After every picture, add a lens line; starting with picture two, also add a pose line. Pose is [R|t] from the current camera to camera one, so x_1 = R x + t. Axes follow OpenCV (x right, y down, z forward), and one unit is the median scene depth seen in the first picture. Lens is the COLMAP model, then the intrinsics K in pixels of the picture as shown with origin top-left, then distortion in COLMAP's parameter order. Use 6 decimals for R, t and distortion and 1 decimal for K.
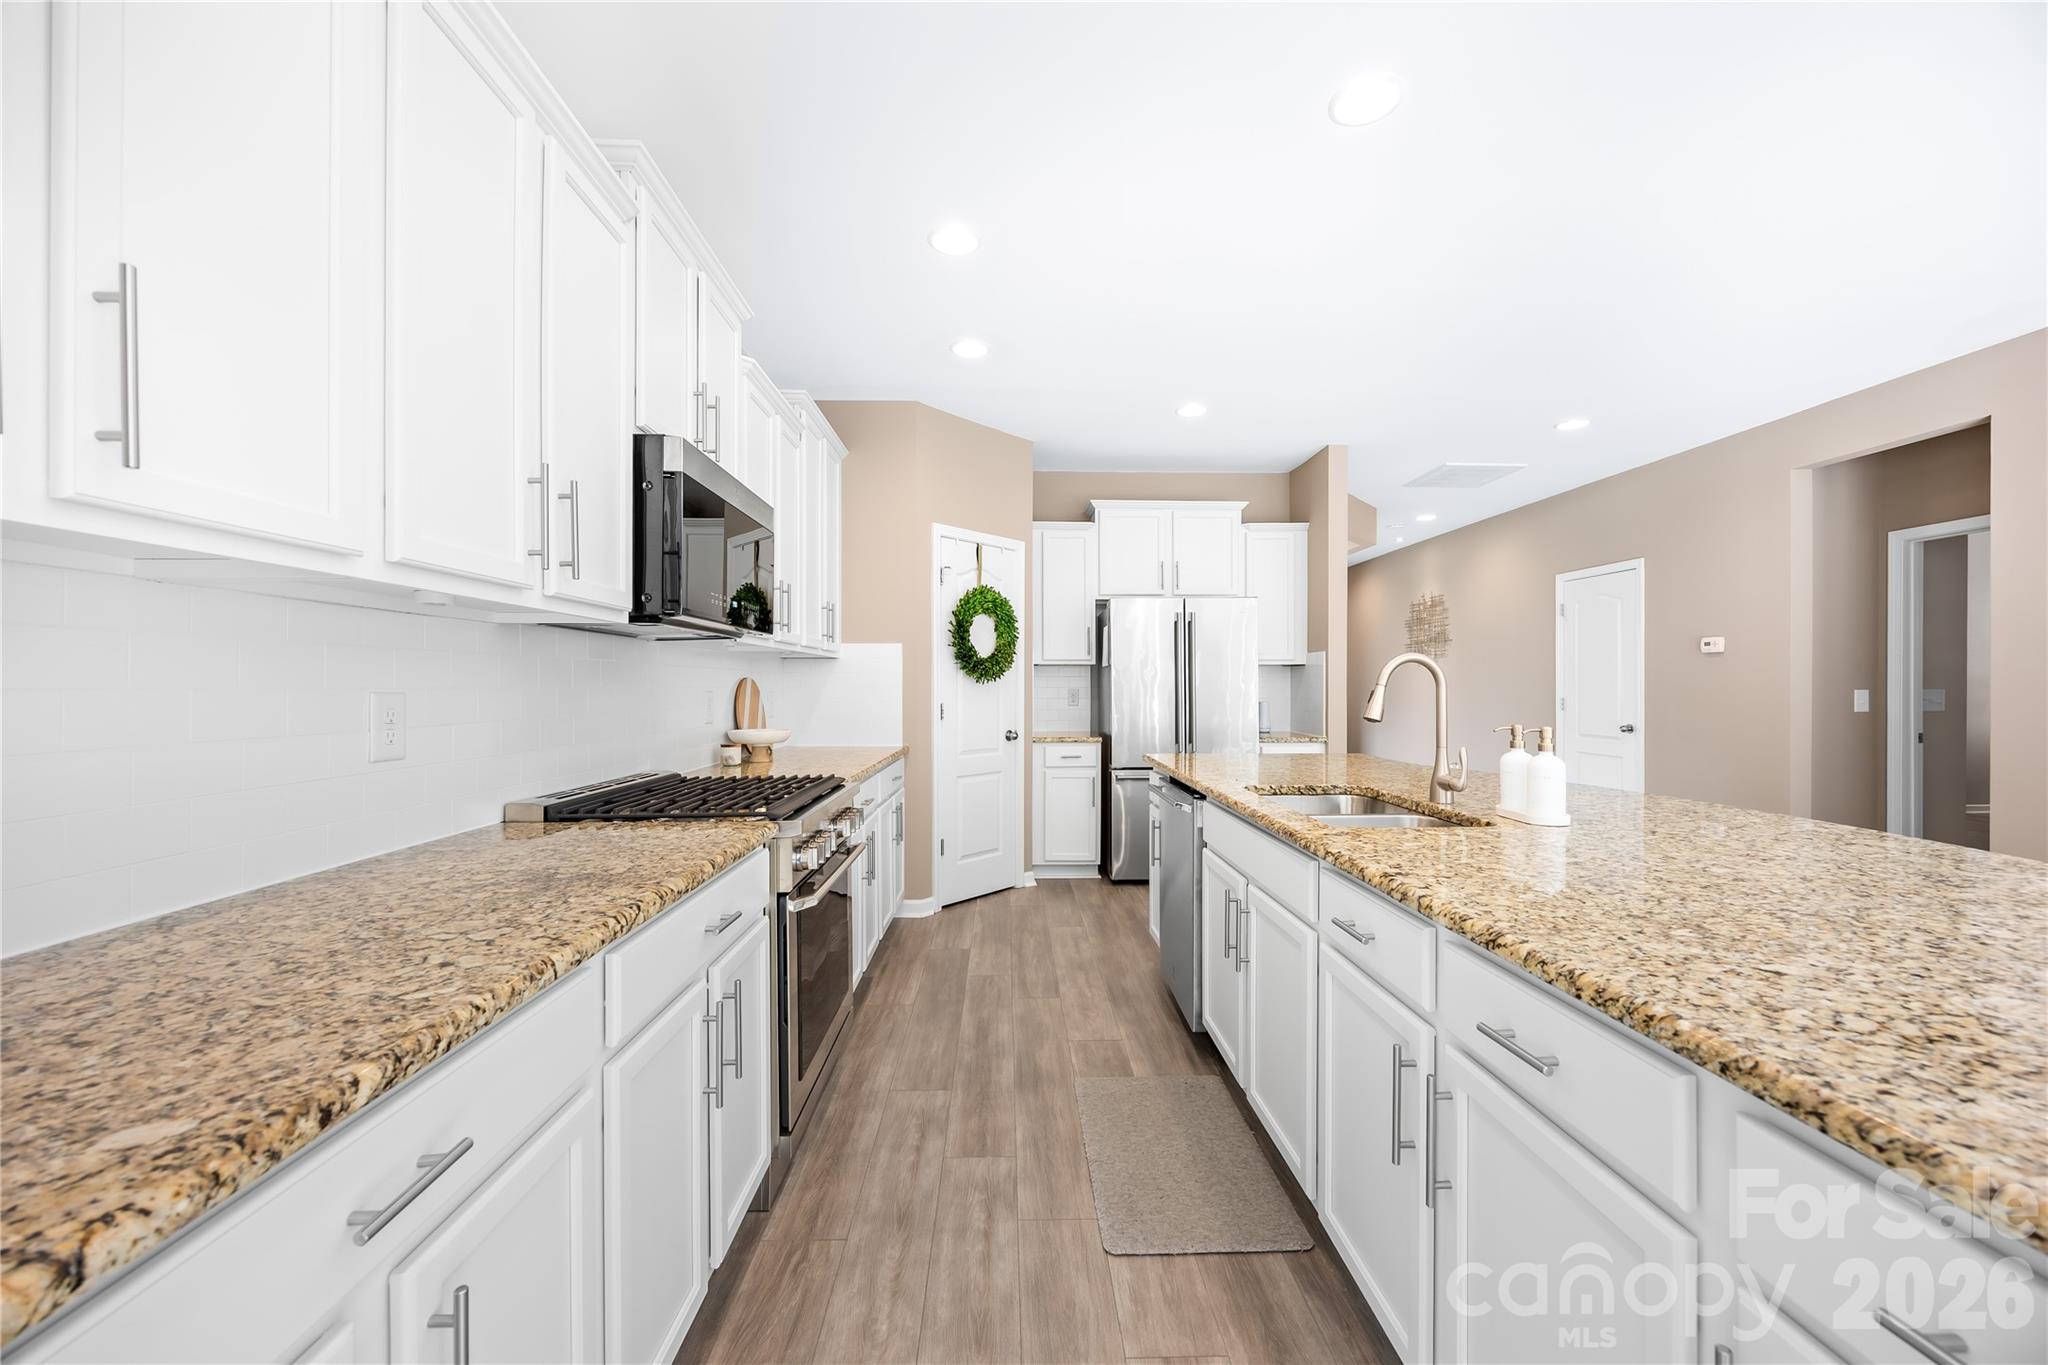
lens RADIAL K [[782.6, 0, 1026.7], [0, 782.6, 674.9], [0, 0, 1]] dist [-0.004103, -0.000025]
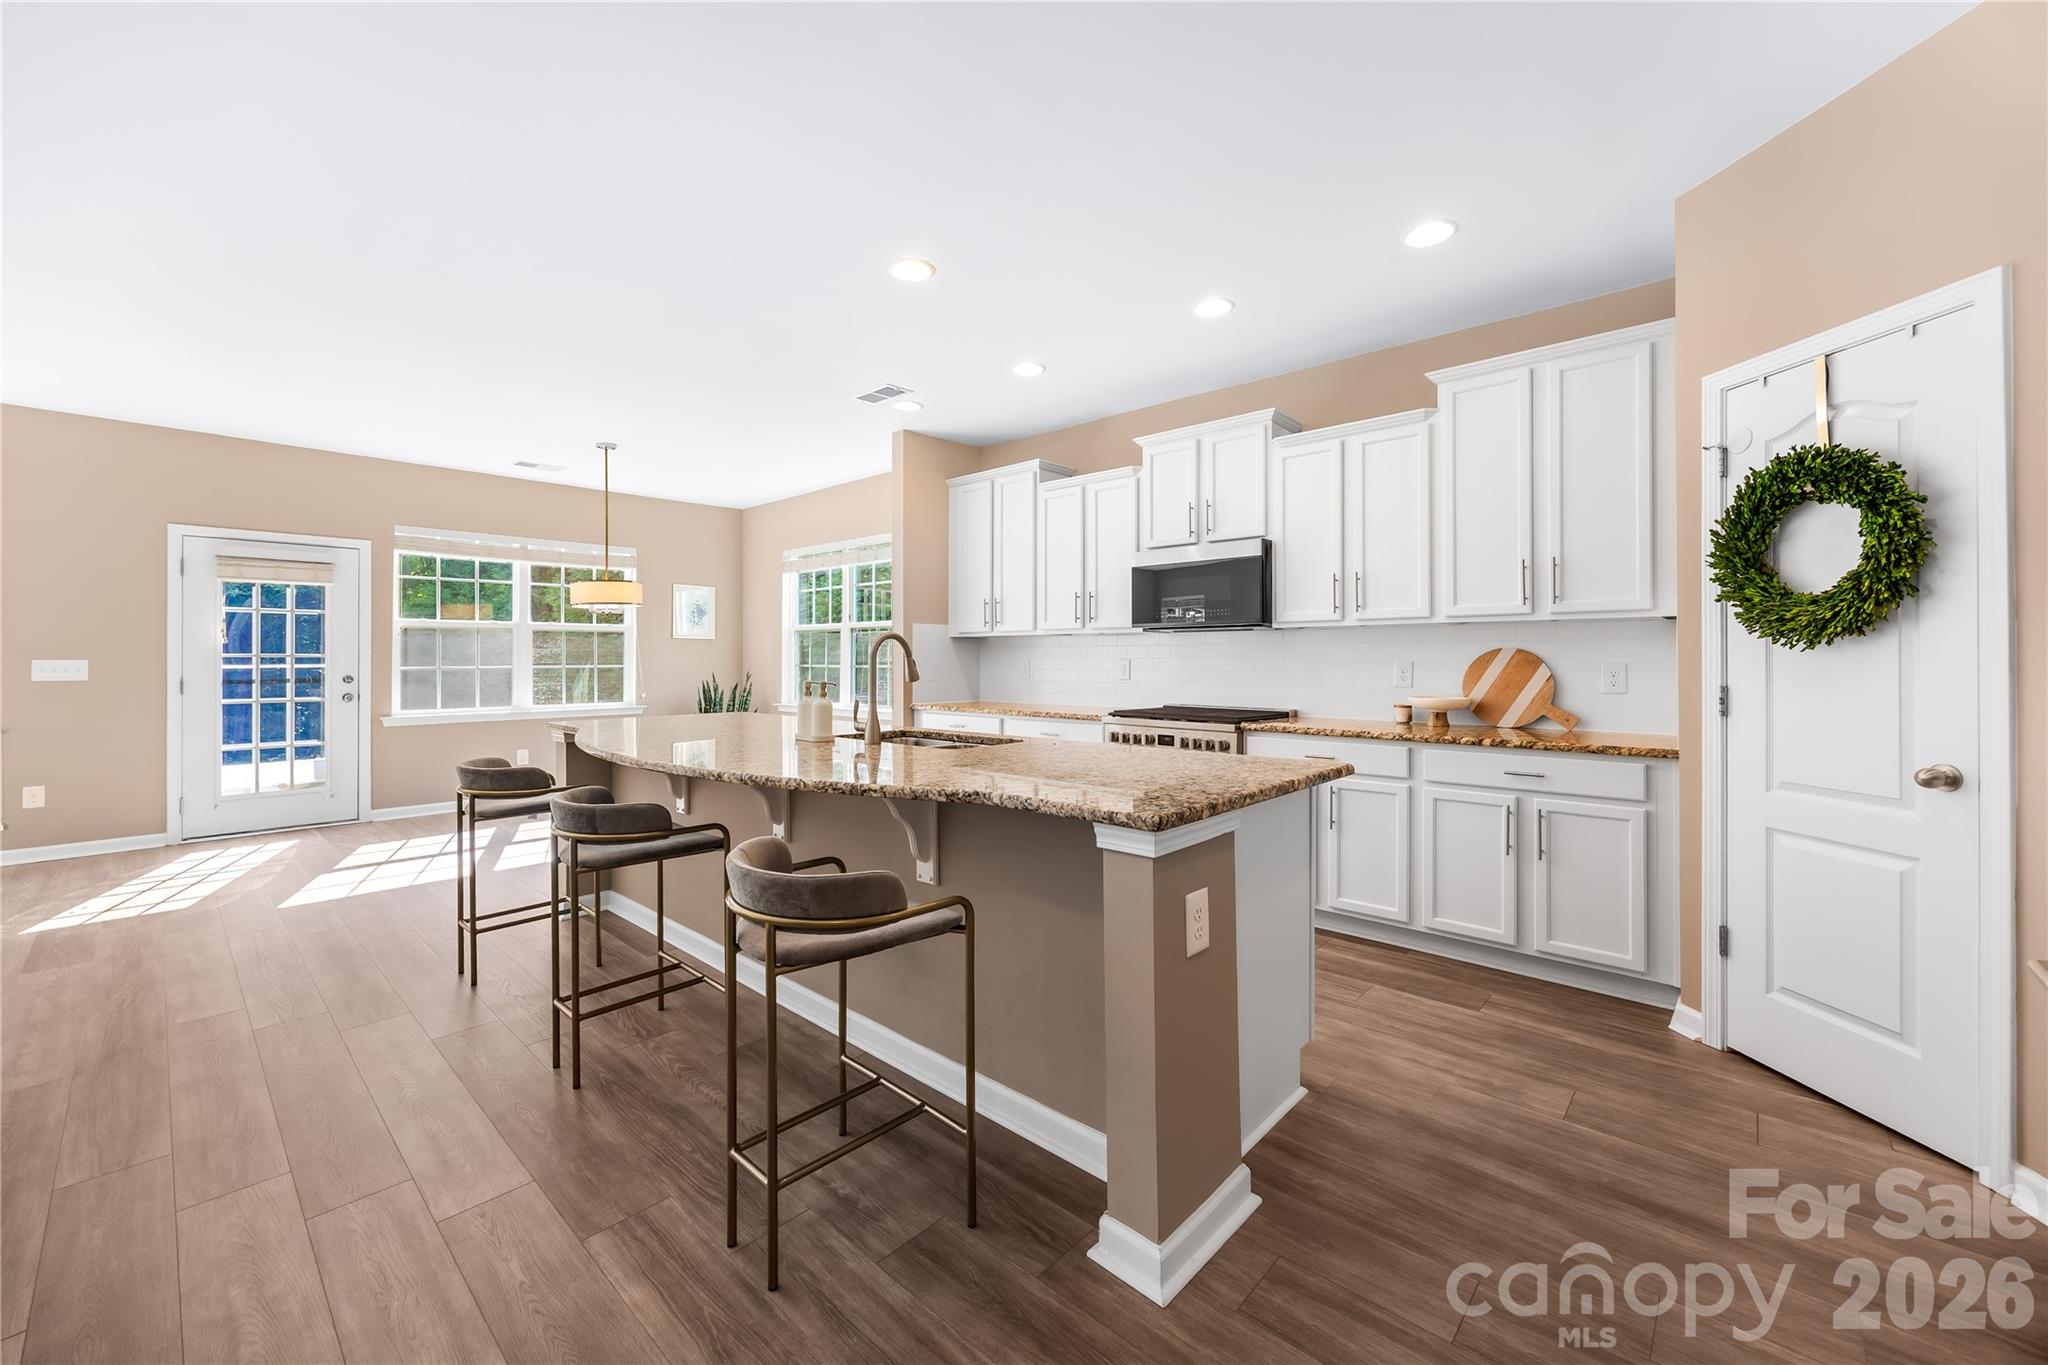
lens RADIAL K [[793.8, 0, 1006.9], [0, 793.8, 656.3], [0, 0, 1]] dist [0.001979, 0.000451]
pose [[-0.699212, -0.000662, -0.714914, 0.659089], [0.011250, 0.999866, -0.011929, 0.015049], [0.714826, -0.016384, -0.699111, 1.025327]]
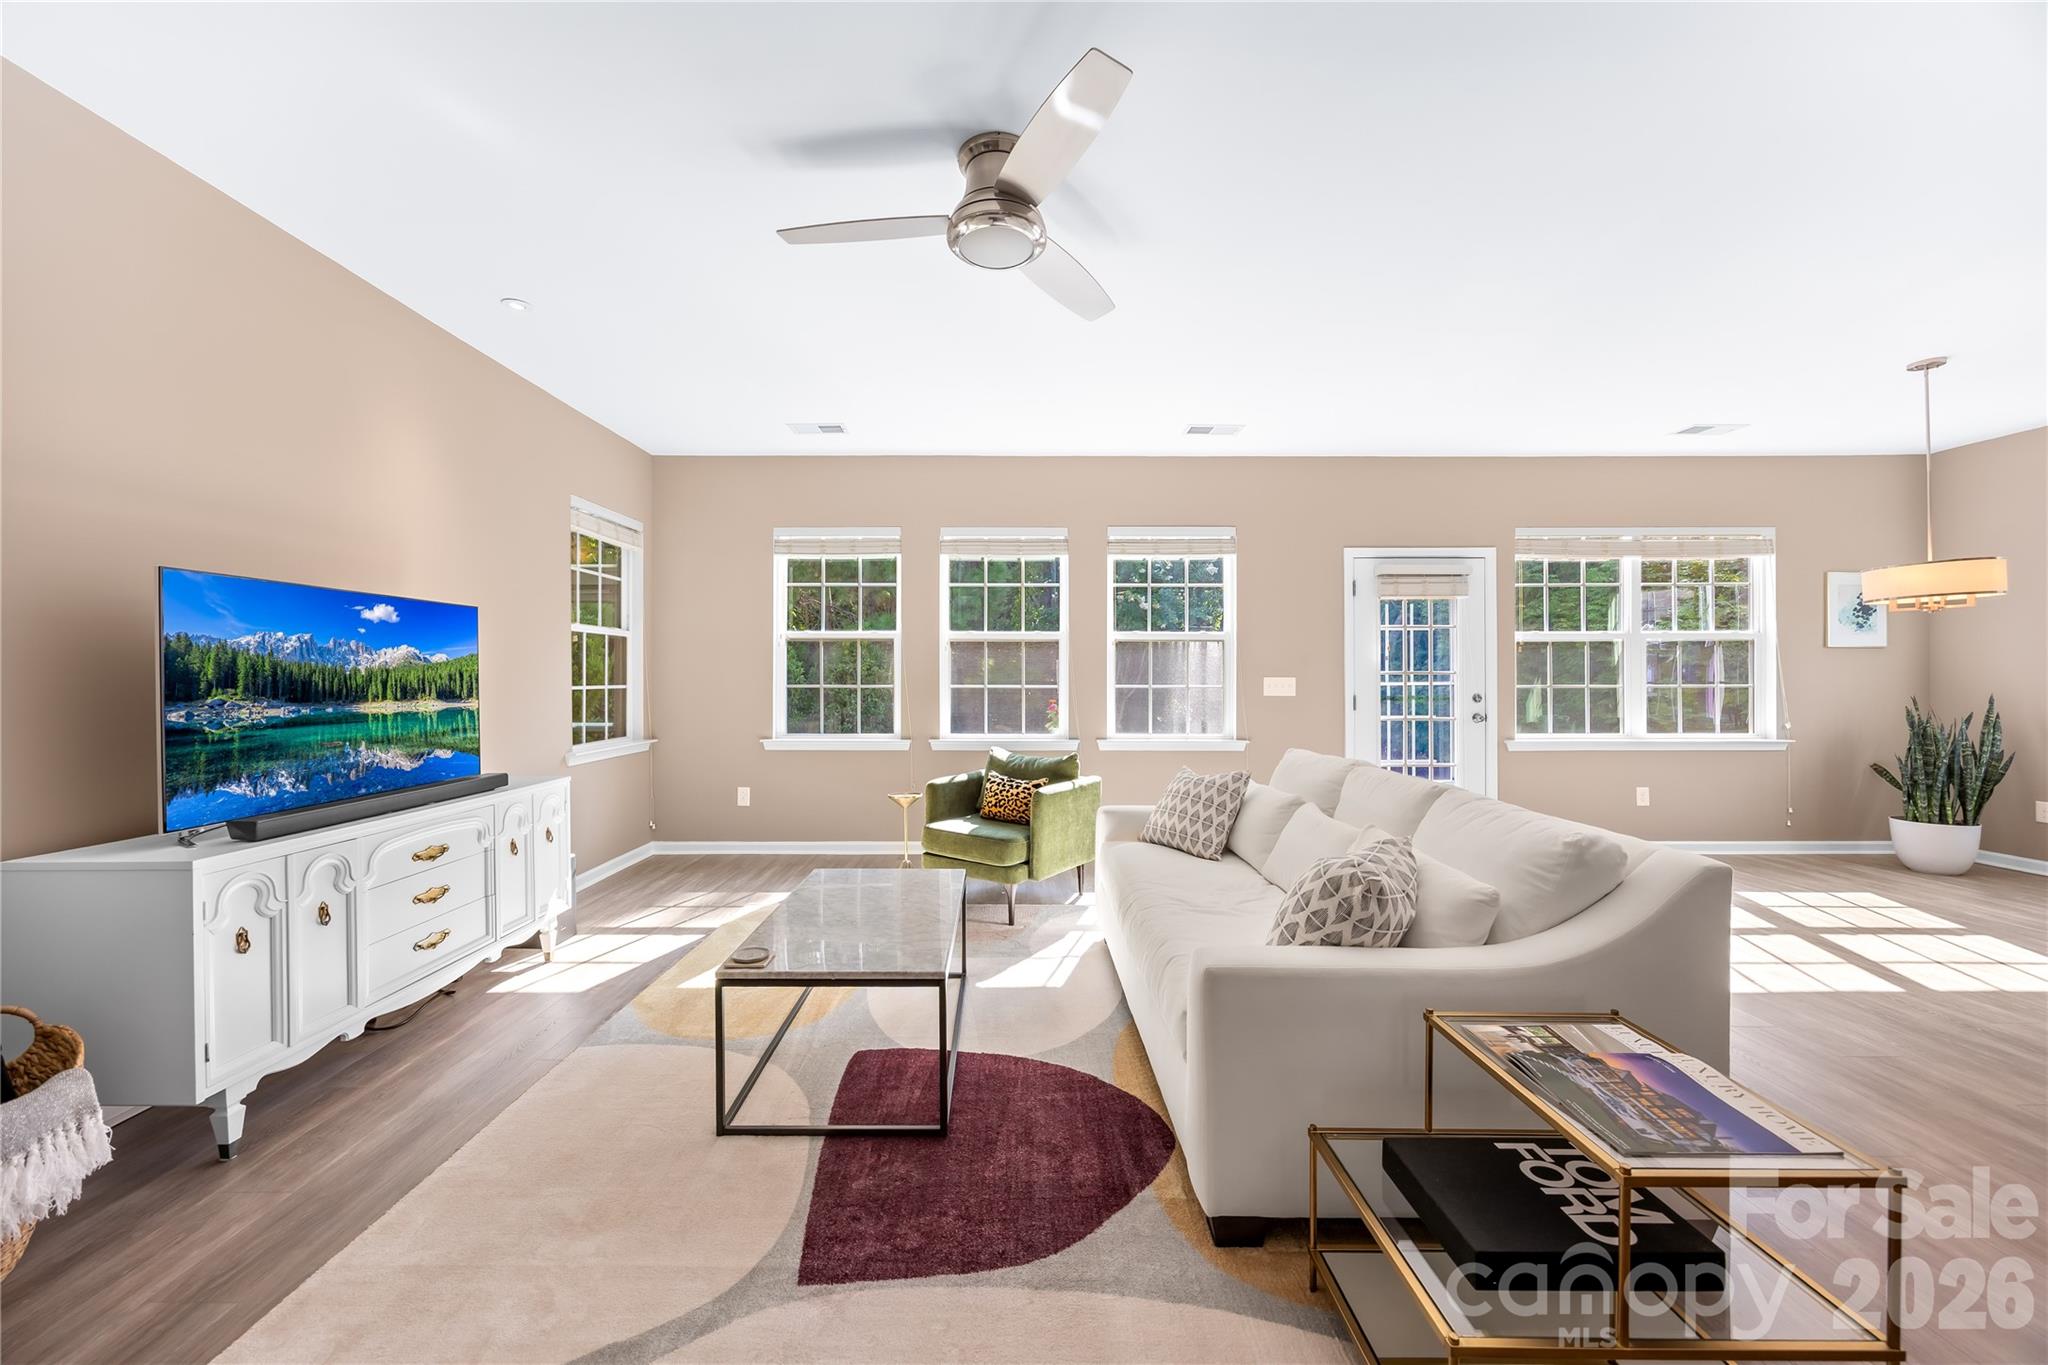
lens RADIAL K [[788.7, 0, 1007.6], [0, 788.7, 673.8], [0, 0, 1]] dist [-0.001799, -0.000170]
pose [[-0.999698, 0.001946, 0.024517, 1.196052], [0.001547, 0.999866, -0.016295, 0.005949], [-0.024545, -0.016253, -0.999567, 0.547860]]
